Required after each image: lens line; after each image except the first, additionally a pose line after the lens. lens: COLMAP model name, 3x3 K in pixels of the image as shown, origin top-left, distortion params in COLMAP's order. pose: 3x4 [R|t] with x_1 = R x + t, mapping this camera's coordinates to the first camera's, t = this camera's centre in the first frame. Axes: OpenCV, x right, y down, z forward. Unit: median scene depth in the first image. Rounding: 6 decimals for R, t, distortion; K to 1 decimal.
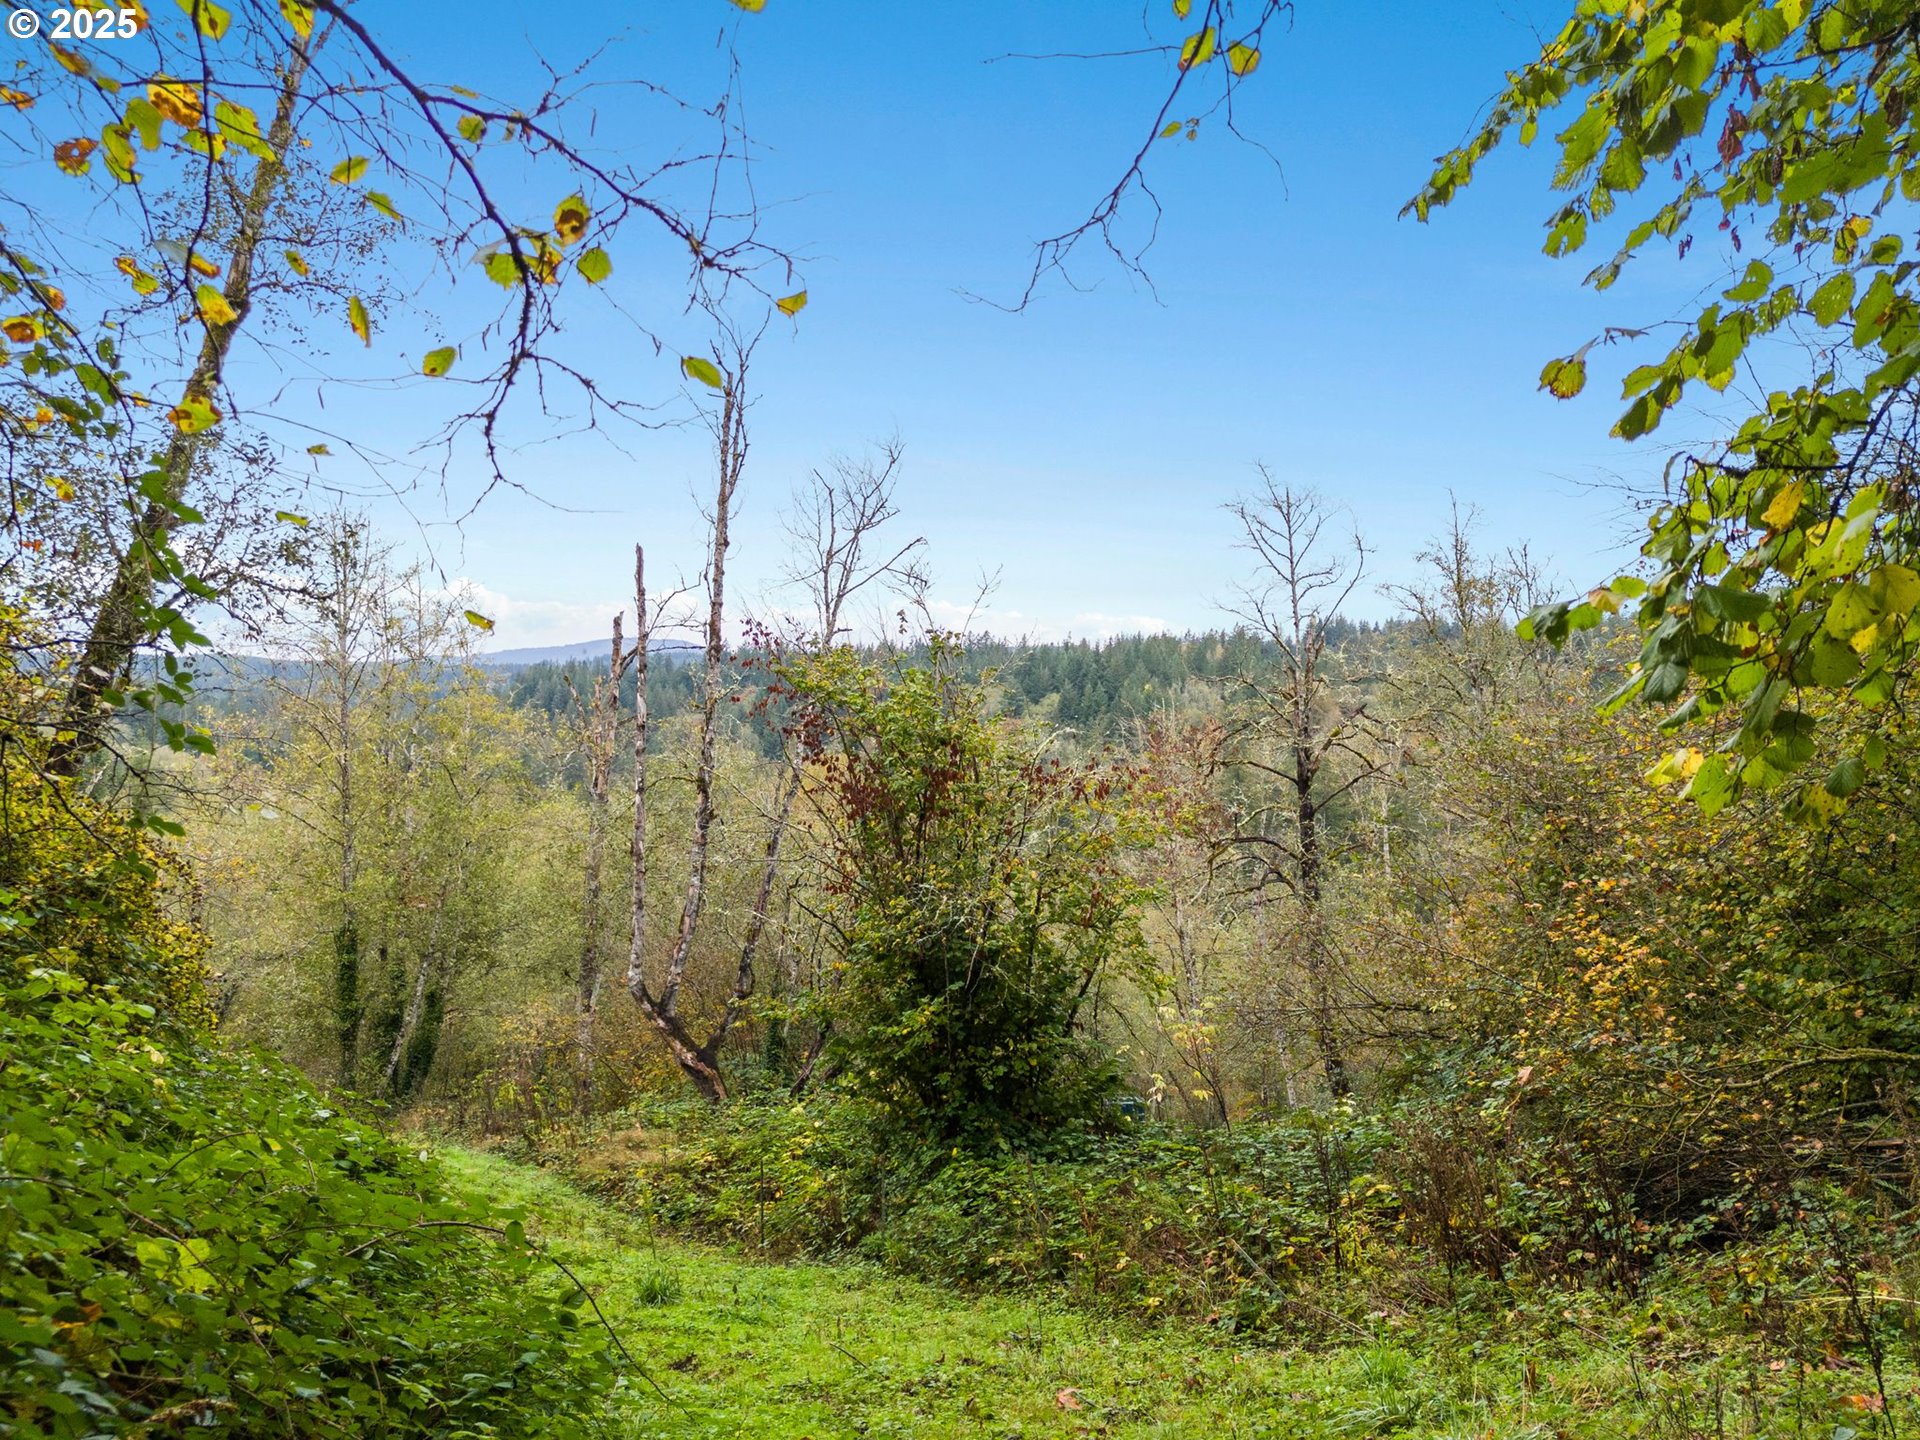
lens RADIAL K [[1407.6, 0, 960.0], [0, 1407.6, 720.0], [0, 0, 1]] dist [0.071006, -0.064563]
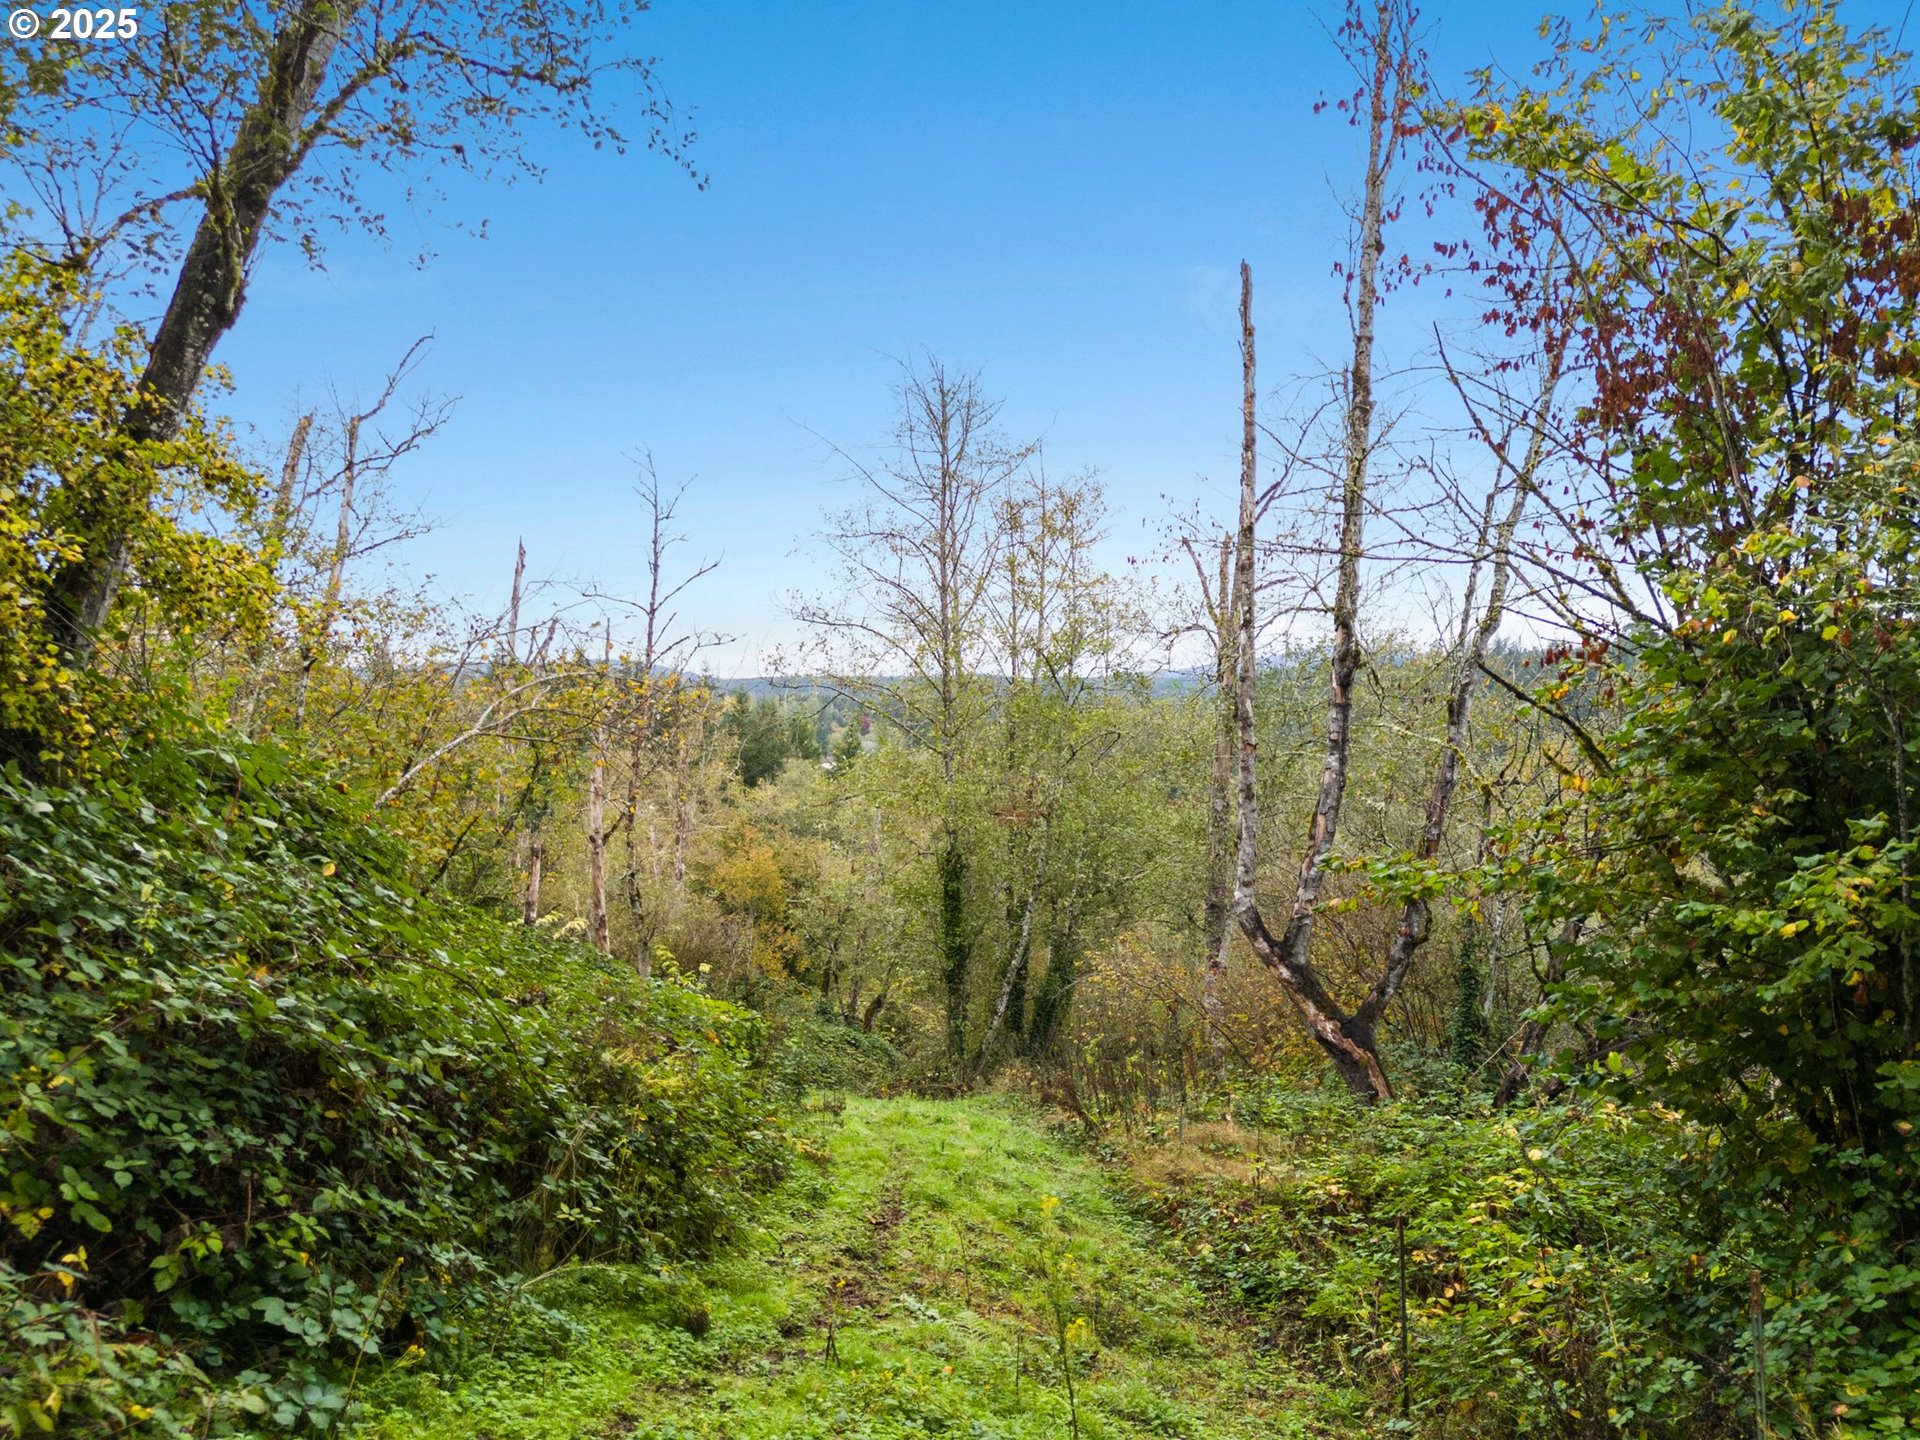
lens RADIAL K [[1407.6, 0, 960.0], [0, 1407.6, 720.0], [0, 0, 1]] dist [0.071006, -0.064563]
pose [[0.882686, -0.012686, -0.469792, -0.032476], [0.010209, 0.999917, -0.007819, 0.101910], [0.469852, 0.002106, 0.882743, 0.350353]]
